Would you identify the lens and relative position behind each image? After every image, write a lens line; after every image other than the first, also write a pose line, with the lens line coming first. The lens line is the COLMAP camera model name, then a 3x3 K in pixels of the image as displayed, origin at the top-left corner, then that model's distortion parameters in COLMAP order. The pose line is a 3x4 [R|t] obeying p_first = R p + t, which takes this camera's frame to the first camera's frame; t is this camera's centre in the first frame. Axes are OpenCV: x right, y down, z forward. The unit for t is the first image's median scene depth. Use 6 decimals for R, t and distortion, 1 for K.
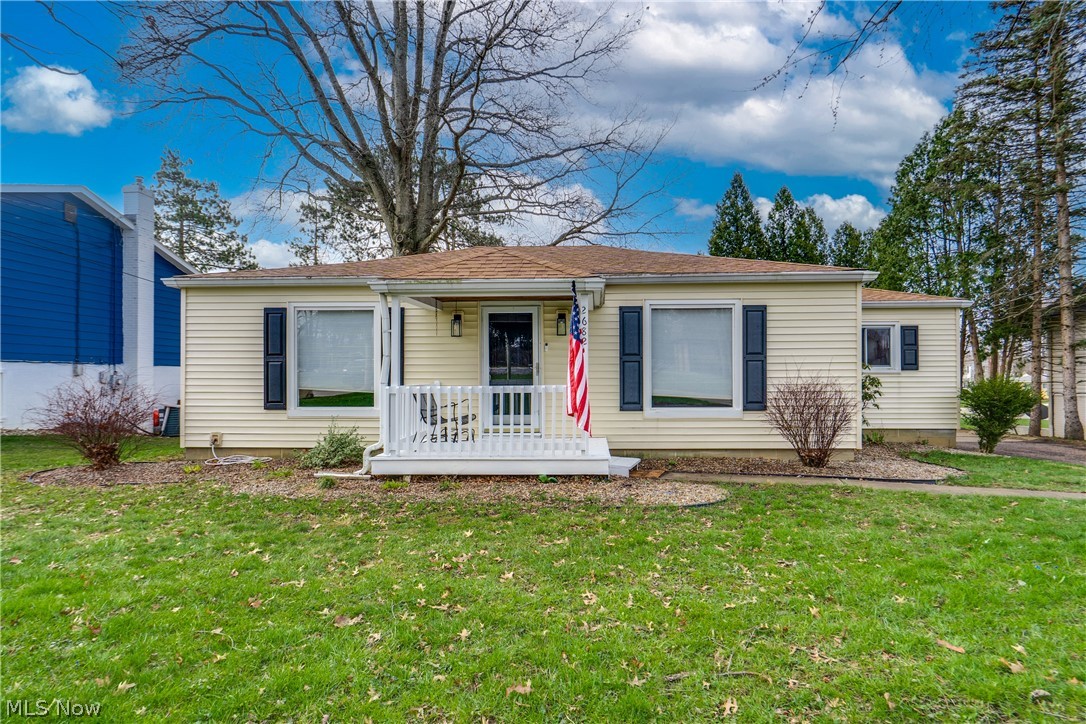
lens RADIAL K [[465.3, 0, 567.5], [0, 465.3, 363.9], [0, 0, 1]] dist [-0.000816, 0.000338]
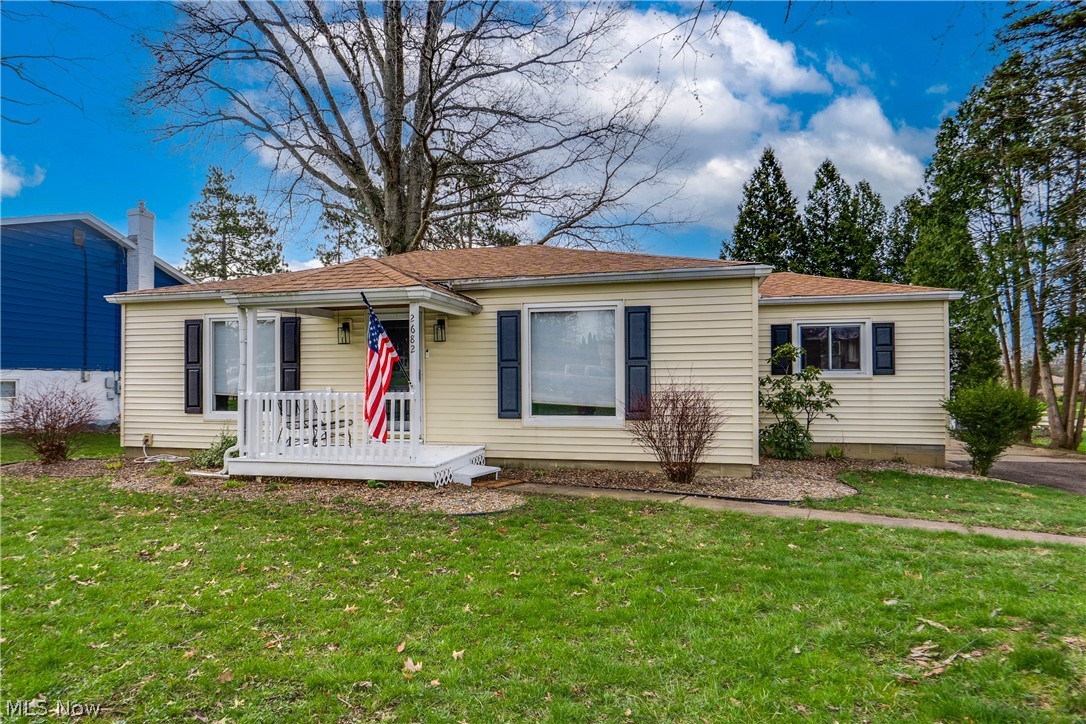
lens RADIAL K [[504.3, 0, 545.1], [0, 504.3, 363.4], [0, 0, 1]] dist [-0.003280, 0.000681]
pose [[0.985679, -0.006188, -0.168519, 0.380229], [0.005276, 0.999969, -0.005864, -0.007330], [0.168550, 0.004891, 0.985681, -0.022471]]
